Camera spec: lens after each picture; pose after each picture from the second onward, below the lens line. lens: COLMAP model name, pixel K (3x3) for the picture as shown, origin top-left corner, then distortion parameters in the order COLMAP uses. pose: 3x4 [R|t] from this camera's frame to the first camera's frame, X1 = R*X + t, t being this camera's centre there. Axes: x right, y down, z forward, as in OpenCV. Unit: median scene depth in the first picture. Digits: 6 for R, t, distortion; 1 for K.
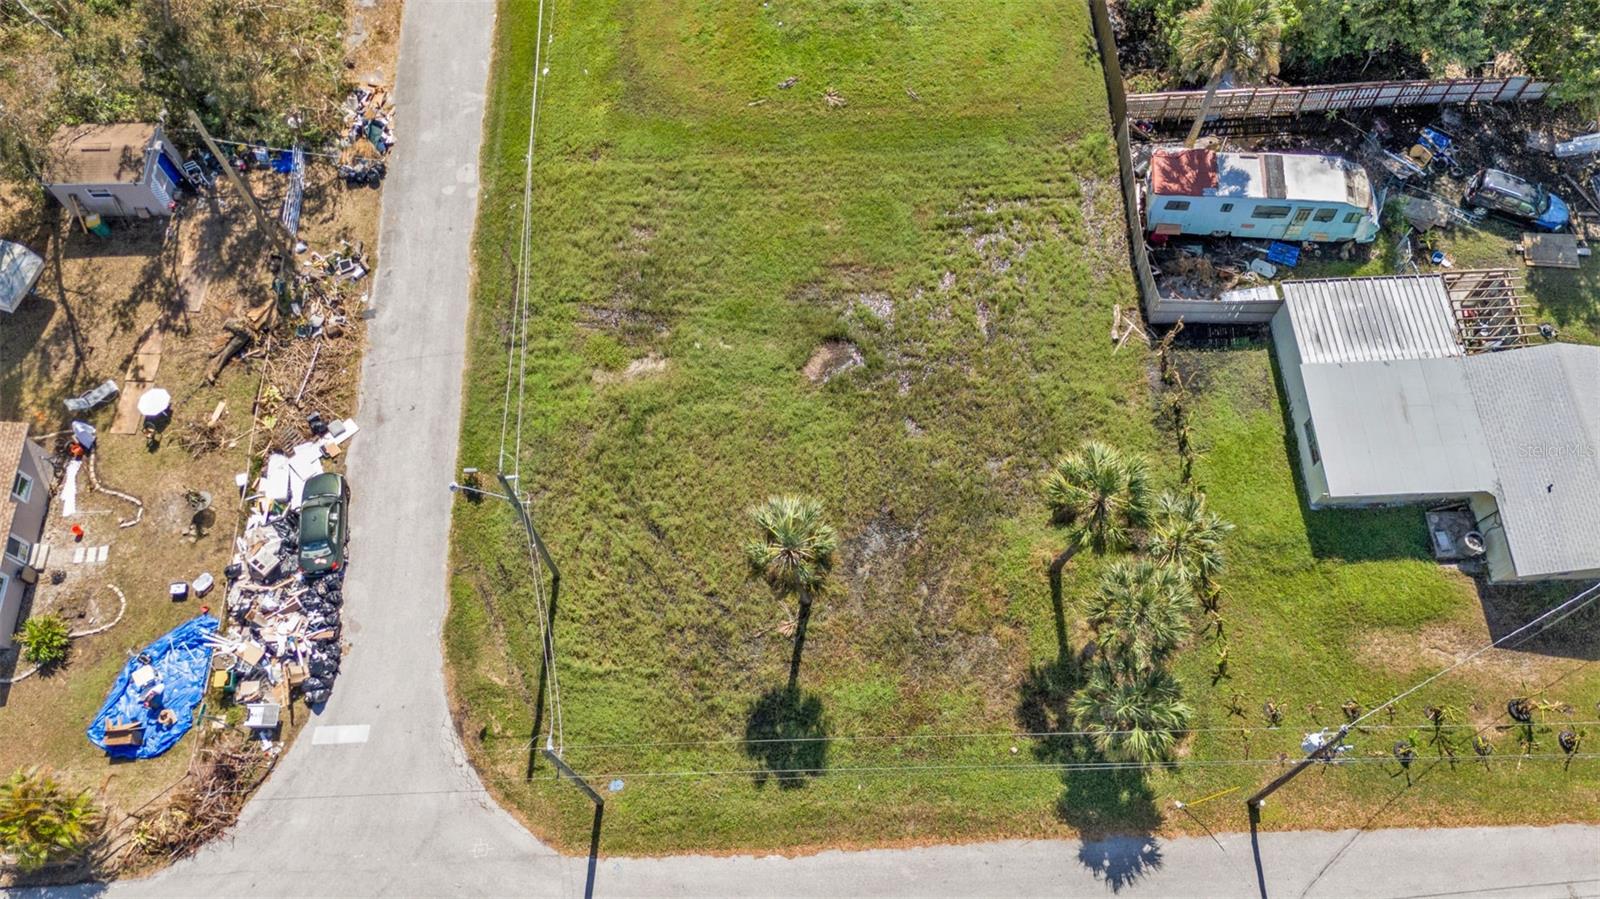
lens RADIAL K [[1175.4, 0, 798.9], [0, 1175.4, 454.3], [0, 0, 1]] dist [0.064144, -0.054155]
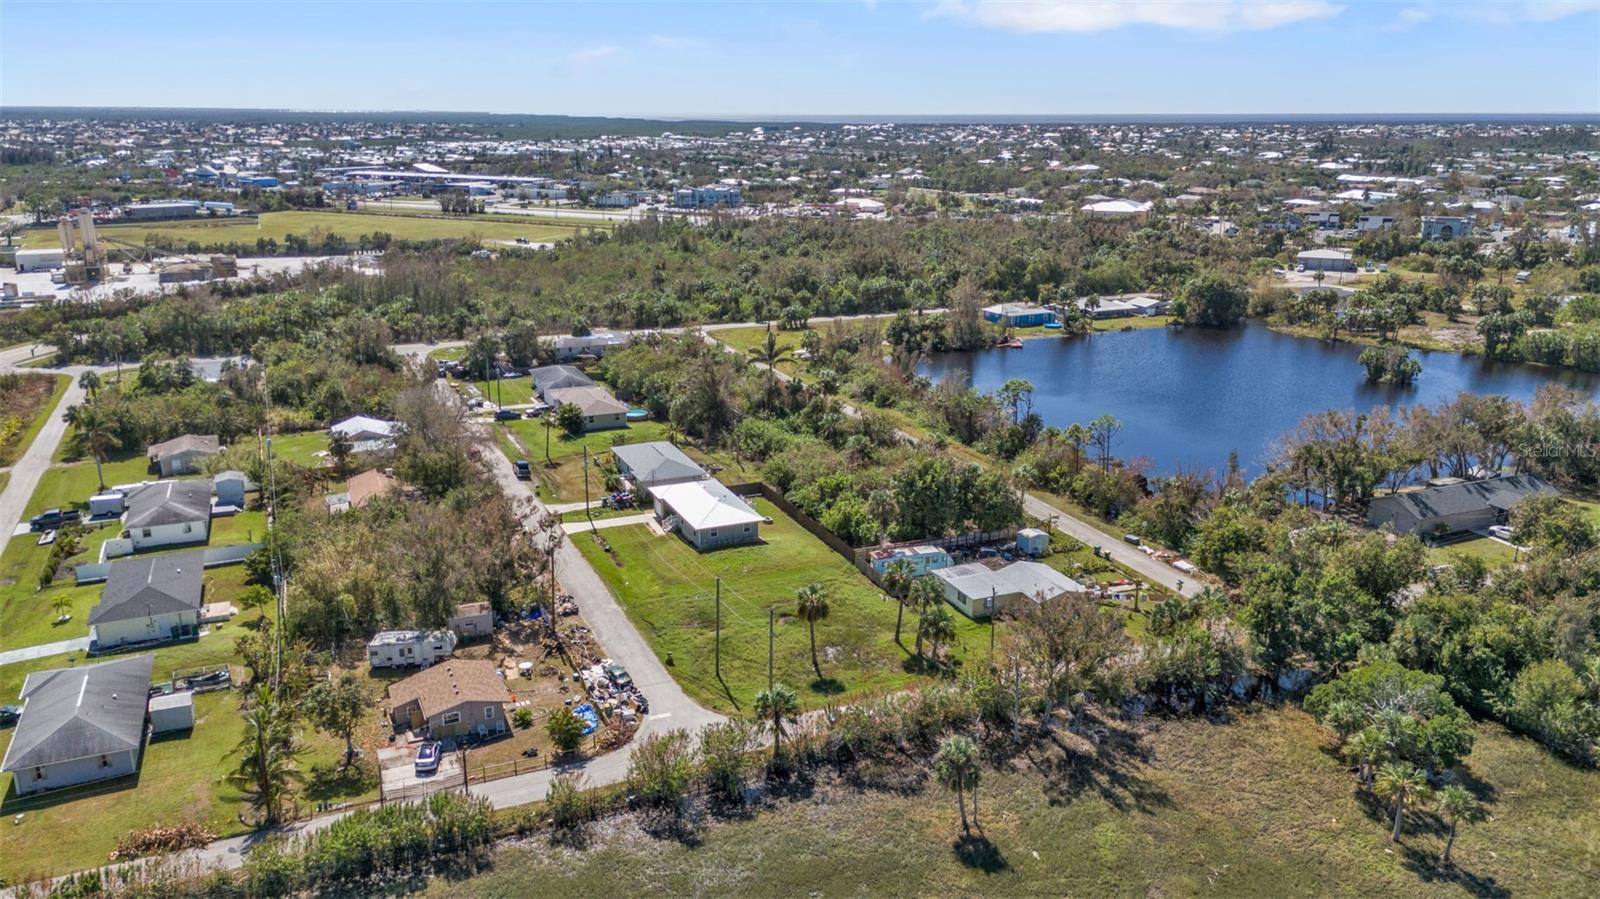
lens RADIAL K [[1174.6, 0, 795.9], [0, 1174.6, 450.2], [0, 0, 1]] dist [0.104303, -0.131954]
pose [[0.930253, -0.081155, 0.357832, -0.868660], [0.323753, 0.640474, -0.696403, 1.525926], [-0.172666, 0.763680, 0.622077, -0.896223]]
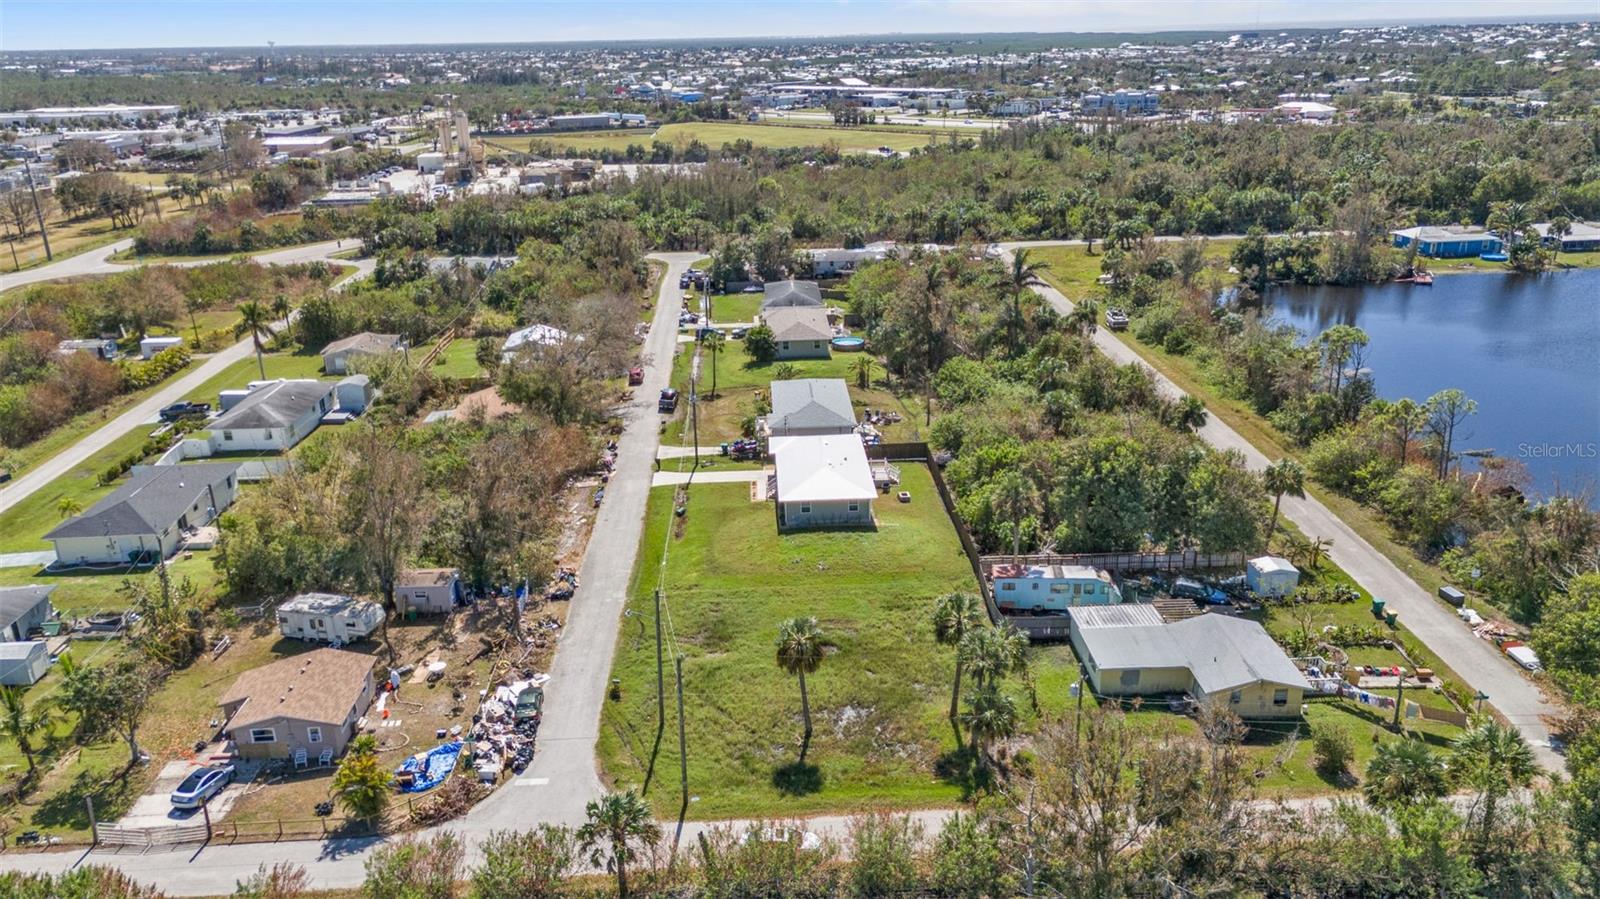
lens RADIAL K [[1175.4, 0, 798.9], [0, 1175.4, 454.3], [0, 0, 1]] dist [0.064144, -0.054155]
pose [[0.999984, -0.005398, -0.001541, -0.003004], [0.002689, 0.701541, -0.712624, 1.008107], [0.004928, 0.712609, 0.701544, -0.457294]]
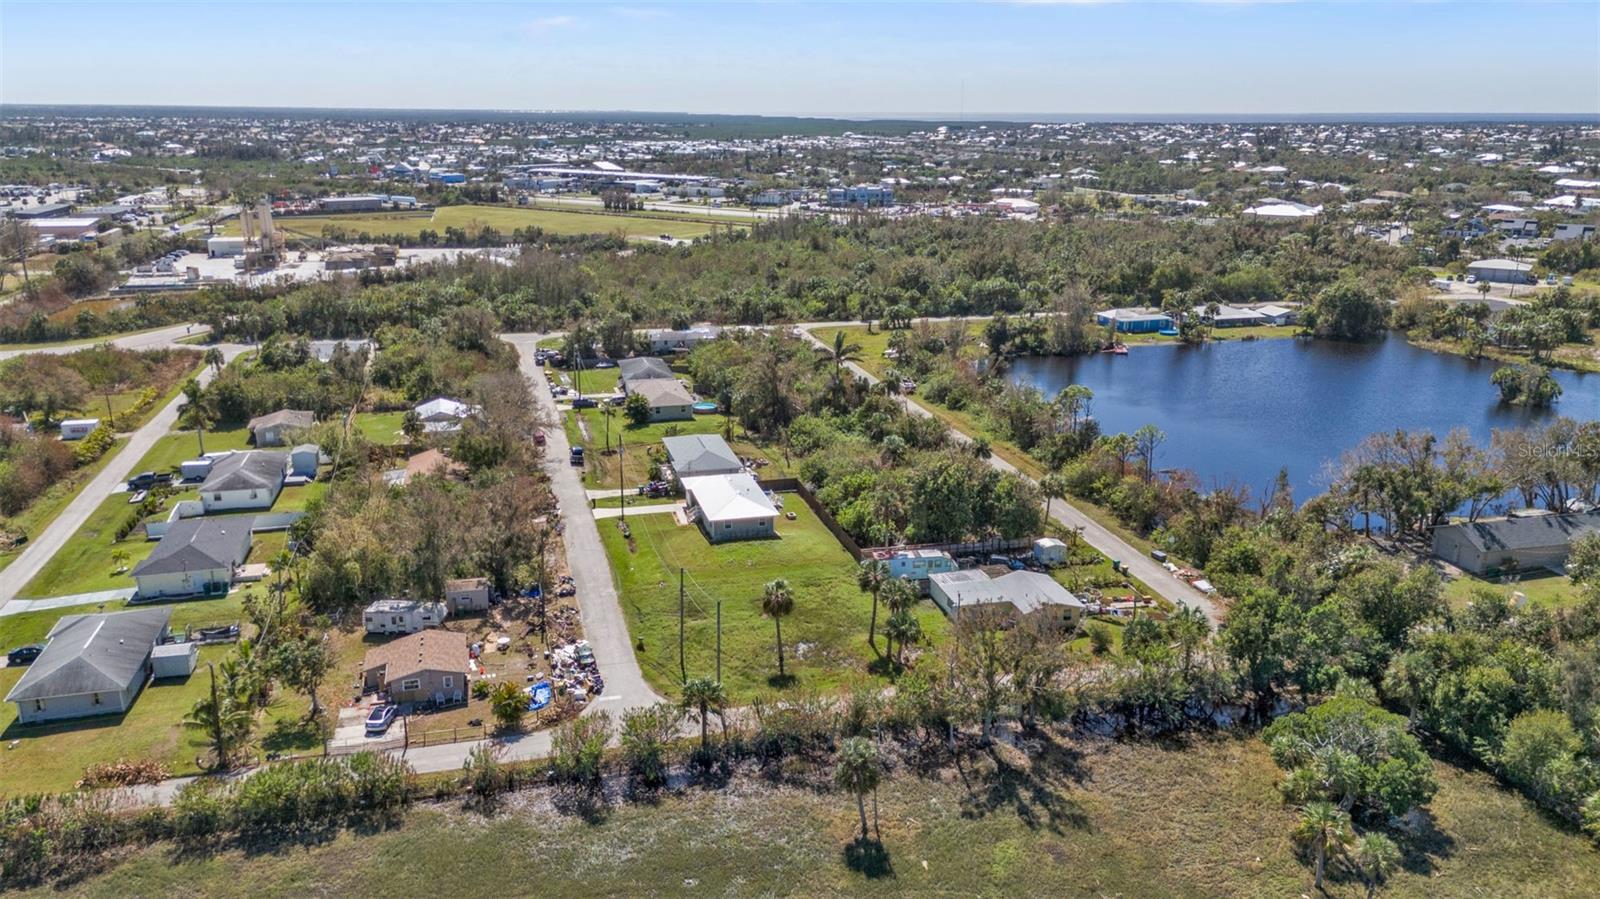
lens RADIAL K [[1174.6, 0, 795.9], [0, 1174.6, 450.2], [0, 0, 1]] dist [0.104303, -0.131954]
pose [[0.976165, -0.038830, 0.213528, -0.470739], [0.186668, 0.652105, -0.734788, 1.646825], [-0.110711, 0.757133, 0.643811, -0.957646]]
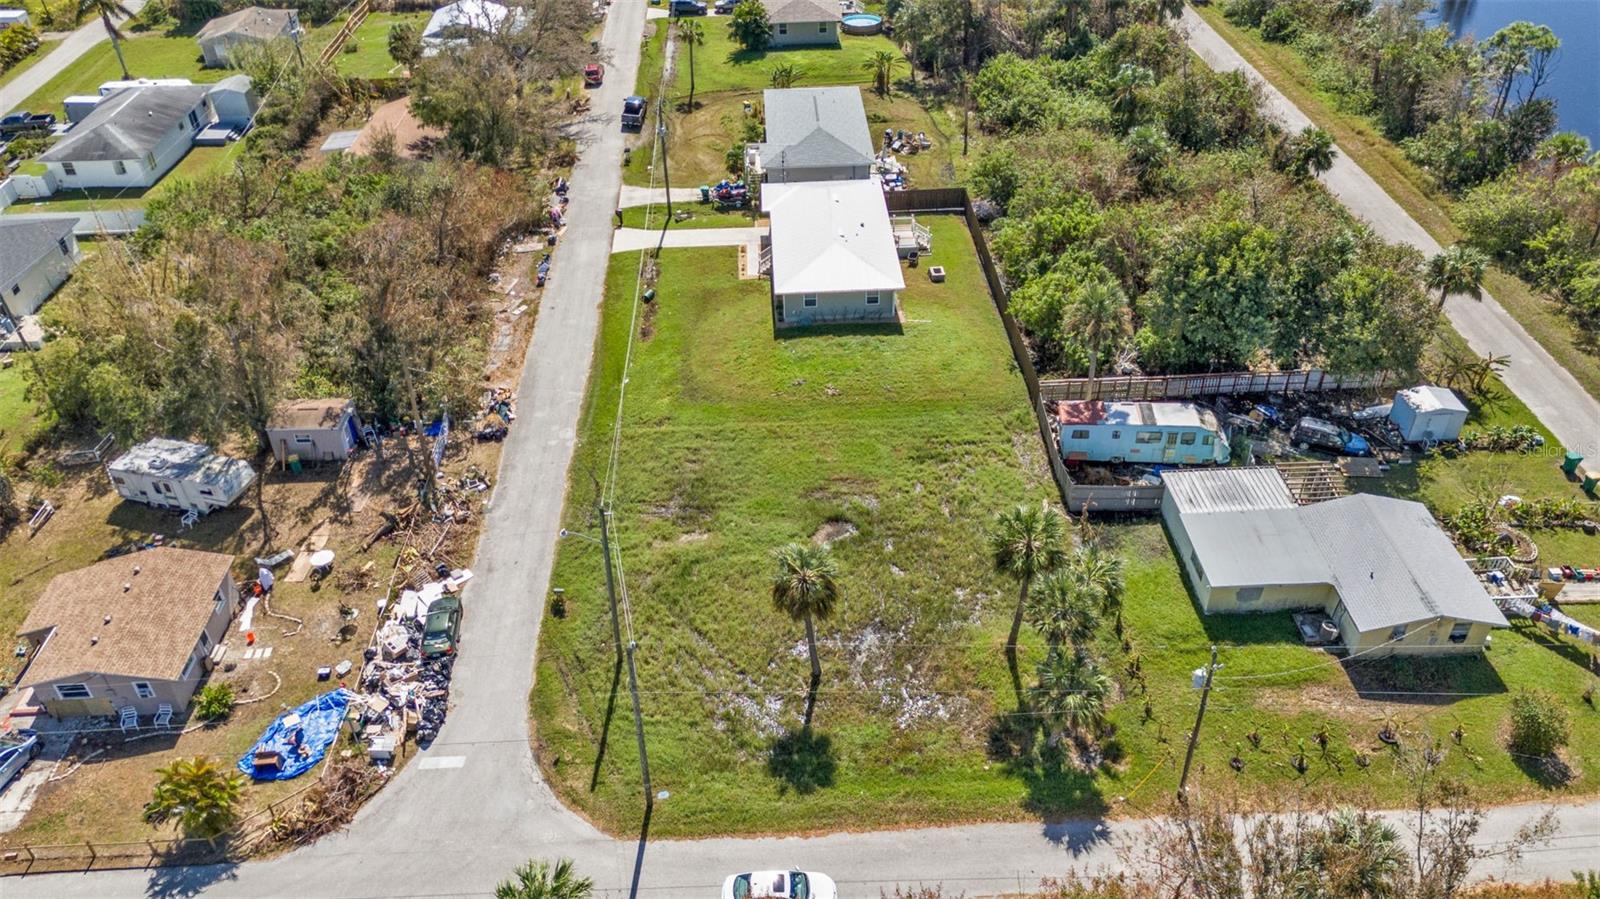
lens RADIAL K [[1175.4, 0, 798.9], [0, 1175.4, 454.3], [0, 0, 1]] dist [0.064144, -0.054155]
pose [[0.999988, -0.004791, -0.001108, -0.009655], [0.003698, 0.881160, -0.472804, 0.491830], [0.003241, 0.472794, 0.881167, -0.219330]]
